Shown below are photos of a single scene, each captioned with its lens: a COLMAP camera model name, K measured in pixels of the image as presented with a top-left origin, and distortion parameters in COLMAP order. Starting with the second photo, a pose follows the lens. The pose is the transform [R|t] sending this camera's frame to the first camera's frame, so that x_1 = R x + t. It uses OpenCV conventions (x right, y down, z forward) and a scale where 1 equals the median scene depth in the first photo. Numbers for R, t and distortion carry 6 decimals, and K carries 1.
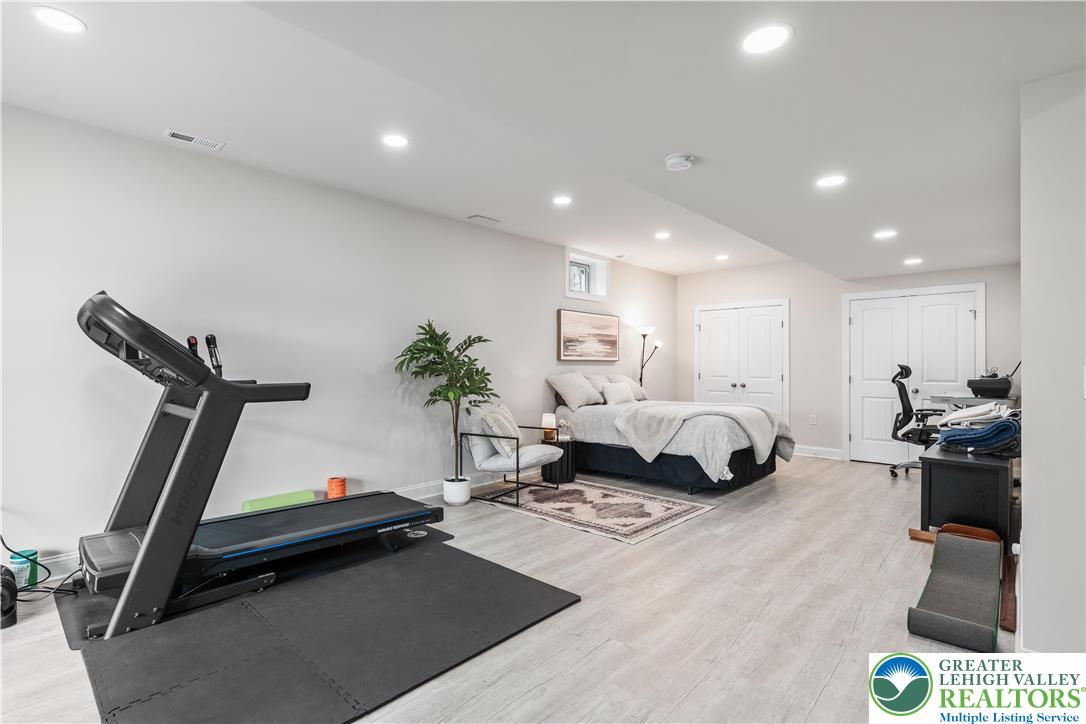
lens RADIAL K [[515.8, 0, 536.7], [0, 515.8, 363.4], [0, 0, 1]] dist [0.000139, -0.002069]
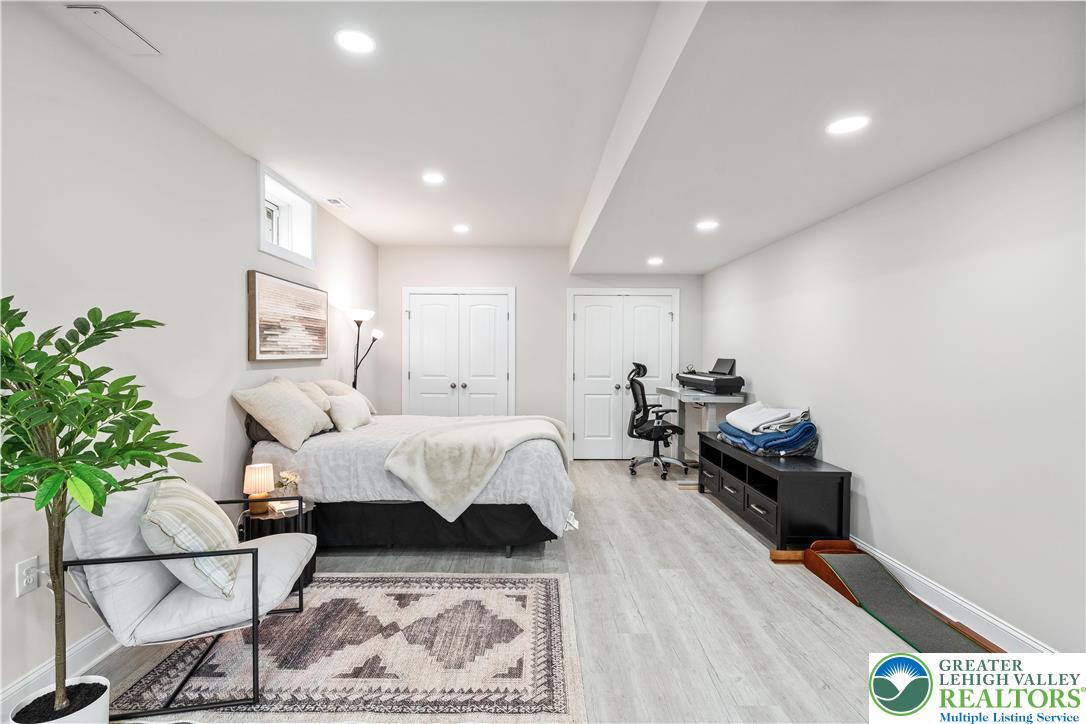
lens RADIAL K [[515.8, 0, 542.4], [0, 515.8, 361.5], [0, 0, 1]] dist [0.000139, -0.002069]
pose [[0.724725, -0.010435, 0.688959, -0.148459], [-0.003991, 0.999805, 0.019342, -0.023007], [-0.689027, -0.016767, 0.724542, 0.478251]]
